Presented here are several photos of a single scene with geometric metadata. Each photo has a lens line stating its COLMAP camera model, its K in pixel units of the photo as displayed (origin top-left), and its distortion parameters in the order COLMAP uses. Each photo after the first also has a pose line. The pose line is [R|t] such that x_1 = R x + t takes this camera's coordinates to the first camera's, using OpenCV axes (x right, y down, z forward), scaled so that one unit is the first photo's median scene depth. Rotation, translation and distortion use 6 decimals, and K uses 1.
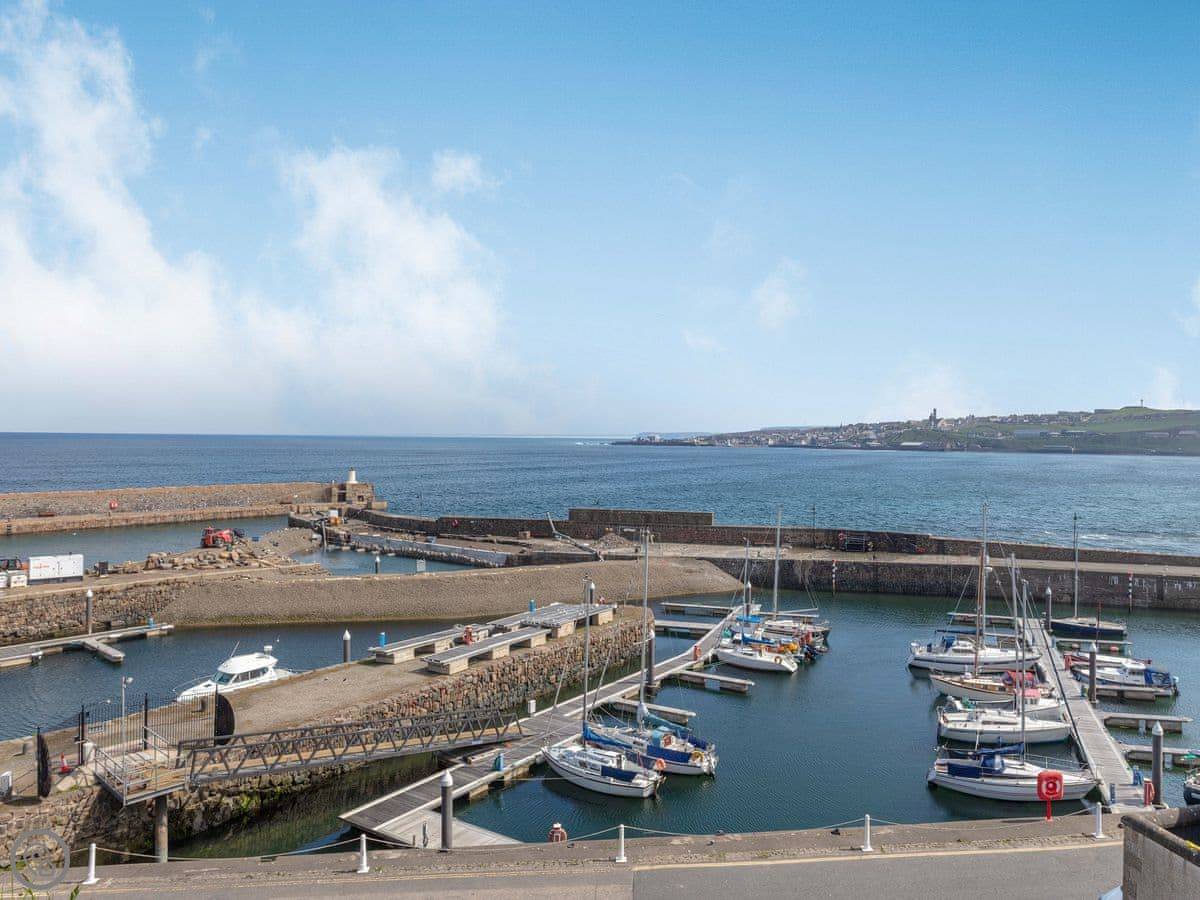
lens RADIAL K [[833.8, 0, 644.5], [0, 833.8, 441.6], [0, 0, 1]] dist [-0.009420, 0.008979]
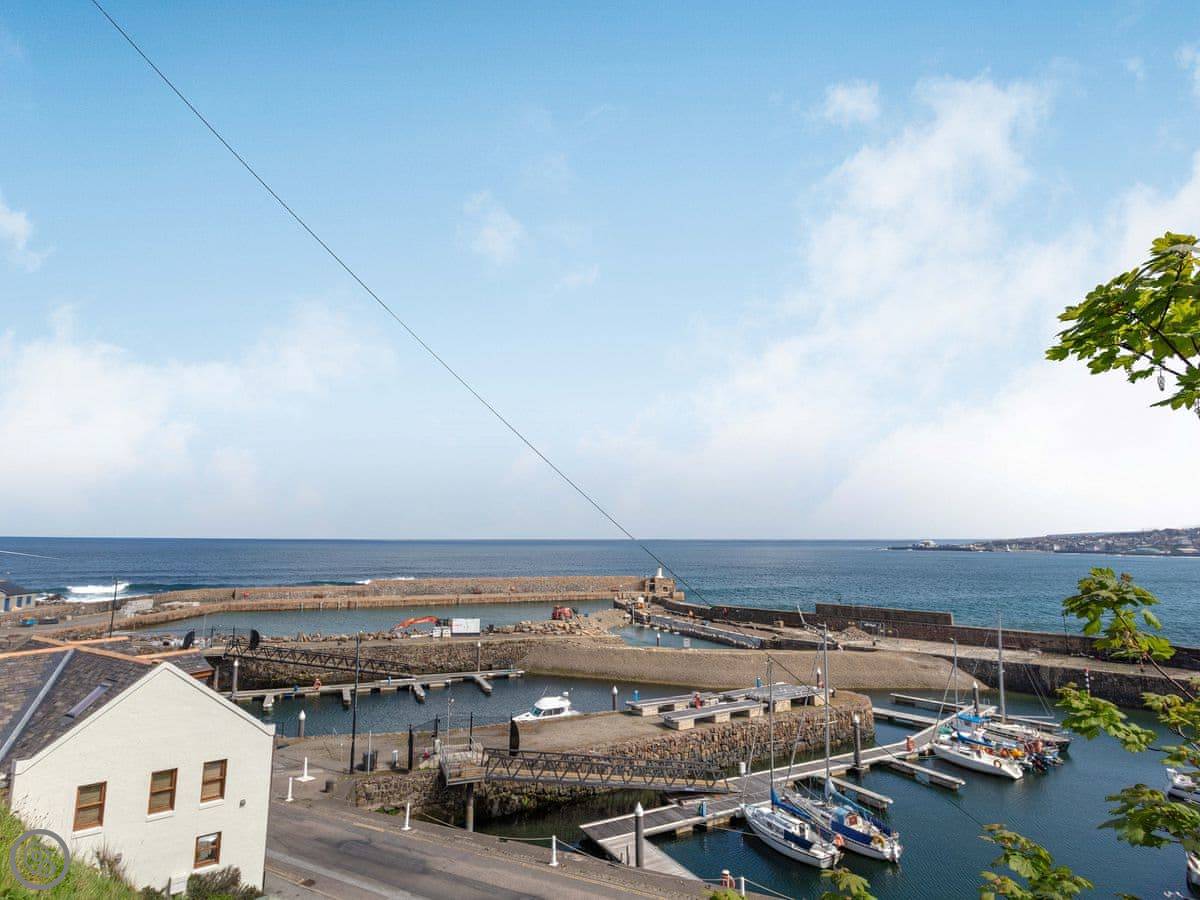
lens RADIAL K [[652.9, 0, 594.3], [0, 652.9, 446.1], [0, 0, 1]] dist [-0.000316, 0.000449]
pose [[0.860908, -0.076086, -0.503040, 0.172217], [-0.001658, 0.988329, -0.152324, 0.000798], [0.508759, 0.131971, 0.850734, 0.019186]]
